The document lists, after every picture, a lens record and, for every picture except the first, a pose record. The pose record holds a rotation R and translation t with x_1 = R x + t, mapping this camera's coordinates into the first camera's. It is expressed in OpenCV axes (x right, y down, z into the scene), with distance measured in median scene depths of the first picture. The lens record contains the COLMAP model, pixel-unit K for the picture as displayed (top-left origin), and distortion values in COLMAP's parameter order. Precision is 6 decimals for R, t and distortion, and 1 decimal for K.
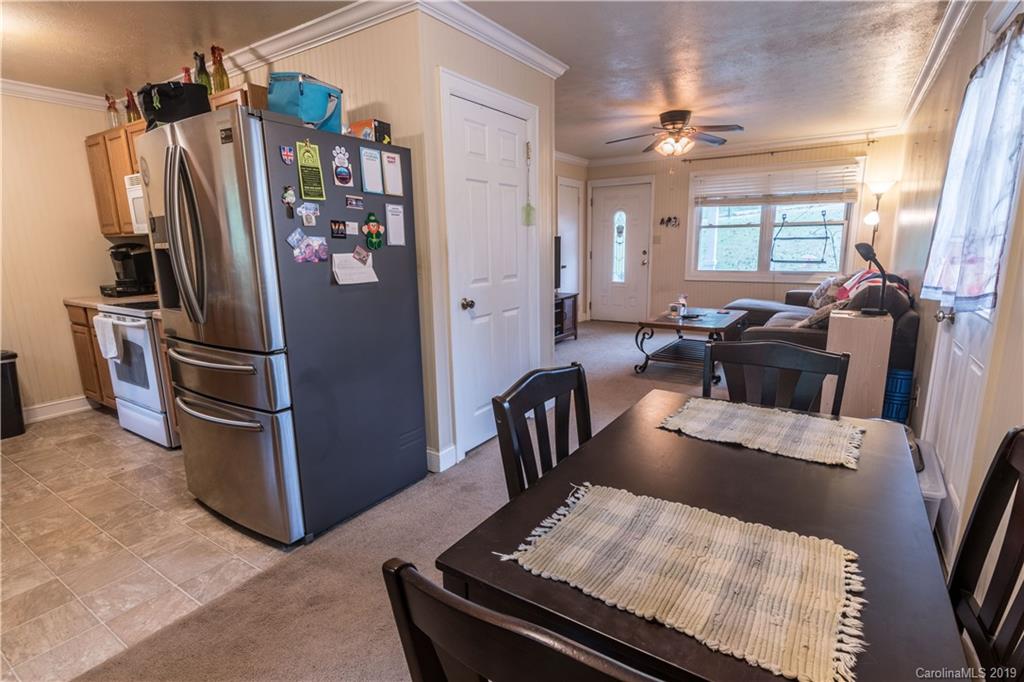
lens RADIAL K [[496.8, 0, 517.4], [0, 496.8, 340.8], [0, 0, 1]] dist [-0.002010, 0.000555]
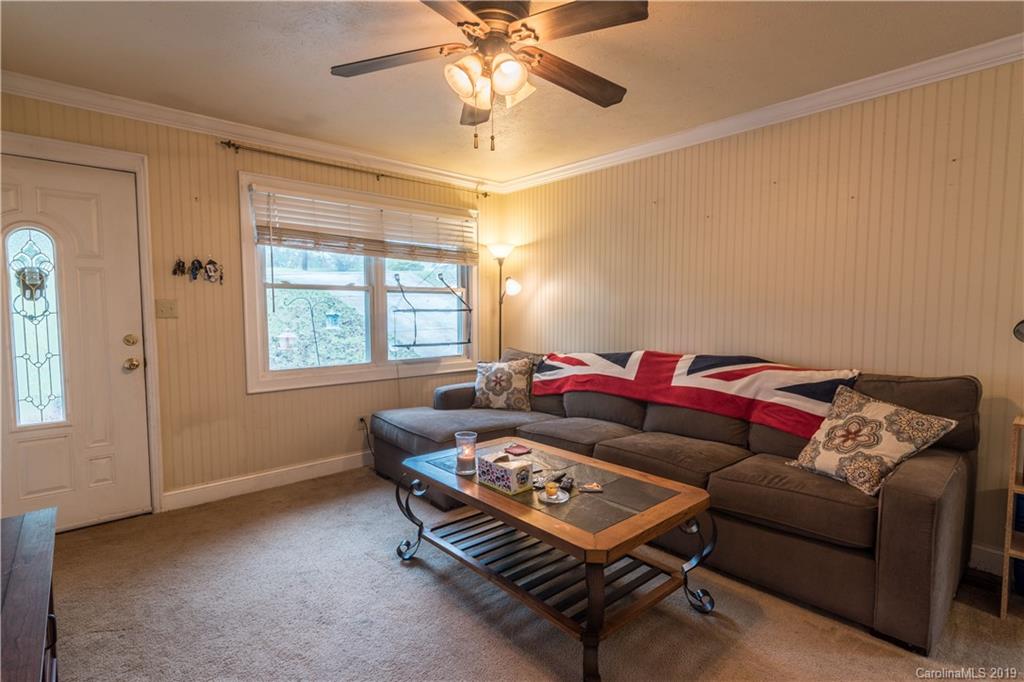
lens RADIAL K [[496.8, 0, 517.4], [0, 496.8, 340.8], [0, 0, 1]] dist [-0.002010, 0.000555]
pose [[0.252078, -0.045484, 0.966637, -0.058536], [0.185441, 0.982653, -0.002121, -0.134019], [-0.949773, 0.179789, 0.256140, 0.681435]]
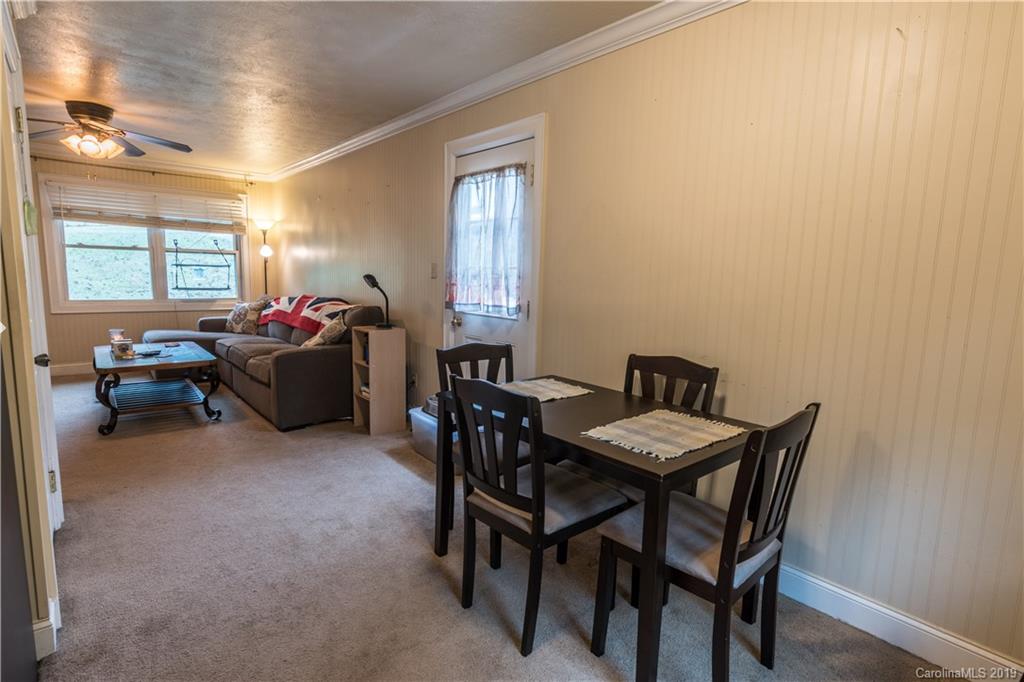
lens RADIAL K [[512.5, 0, 512.0], [0, 512.5, 341.0], [0, 0, 1]] dist [0.002787, 0.000433]
pose [[0.286116, -0.101839, 0.952768, -0.232167], [0.155246, 0.986125, 0.058784, -0.019490], [-0.945535, 0.131095, 0.297956, 0.116674]]
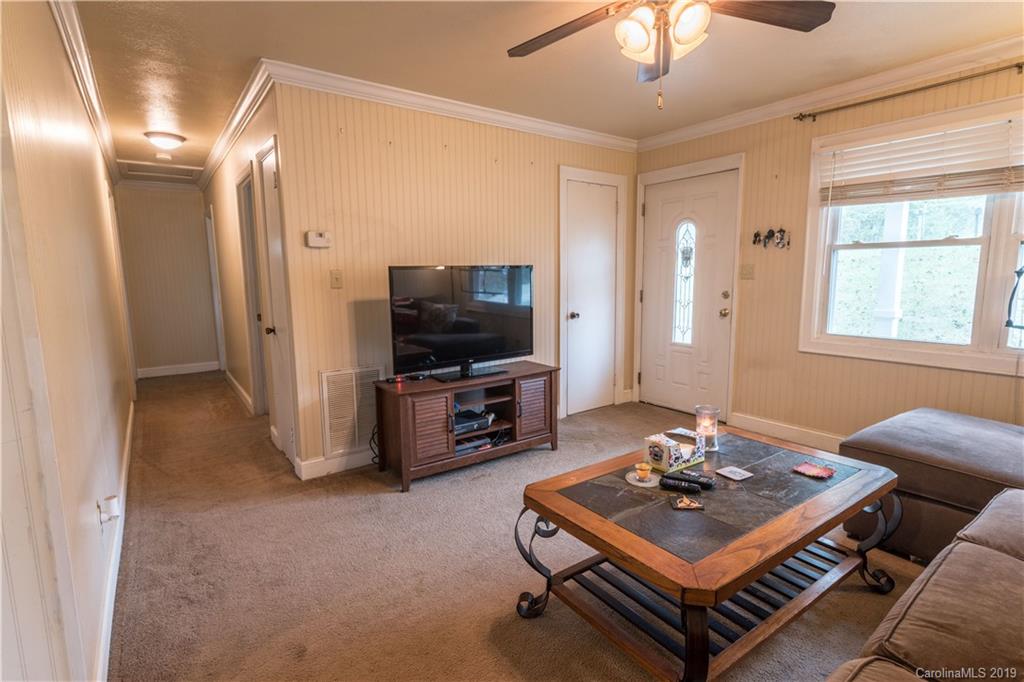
lens RADIAL K [[496.8, 0, 517.4], [0, 496.8, 340.8], [0, 0, 1]] dist [-0.002010, 0.000555]
pose [[0.934772, 0.056152, -0.350782, 0.267932], [-0.076580, 0.996064, -0.044627, -0.095854], [0.346896, 0.068579, 0.935393, 0.462745]]
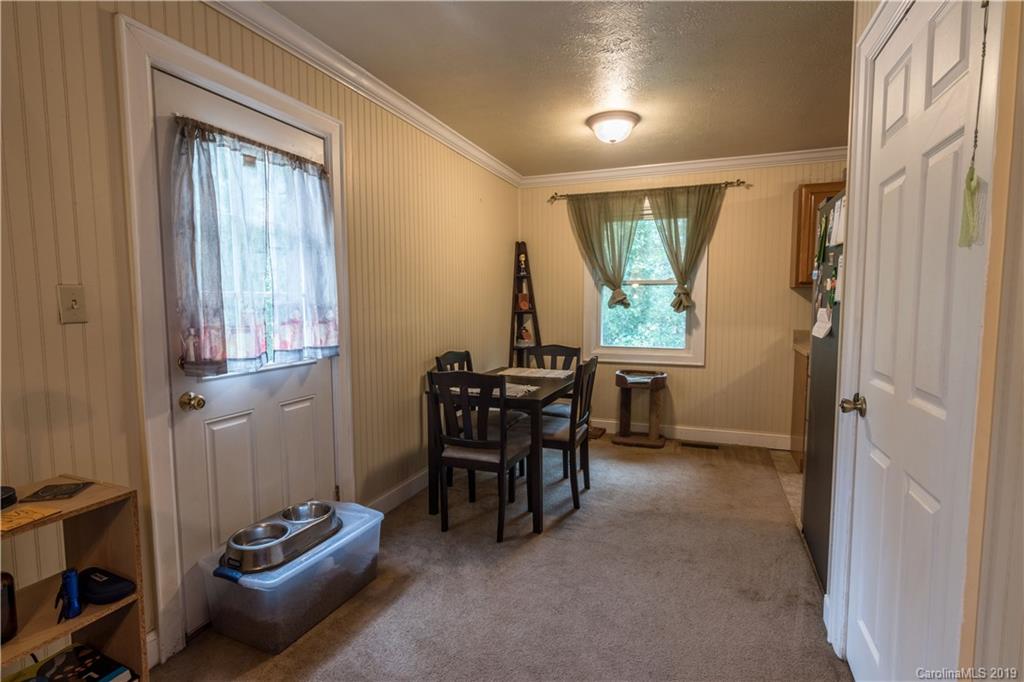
lens RADIAL K [[496.8, 0, 517.4], [0, 496.8, 340.8], [0, 0, 1]] dist [-0.002010, 0.000555]
pose [[-0.977591, 0.038101, -0.207039, 0.174757], [-0.020084, 0.962119, 0.271888, -0.129705], [0.209555, 0.269954, -0.939793, 0.634771]]
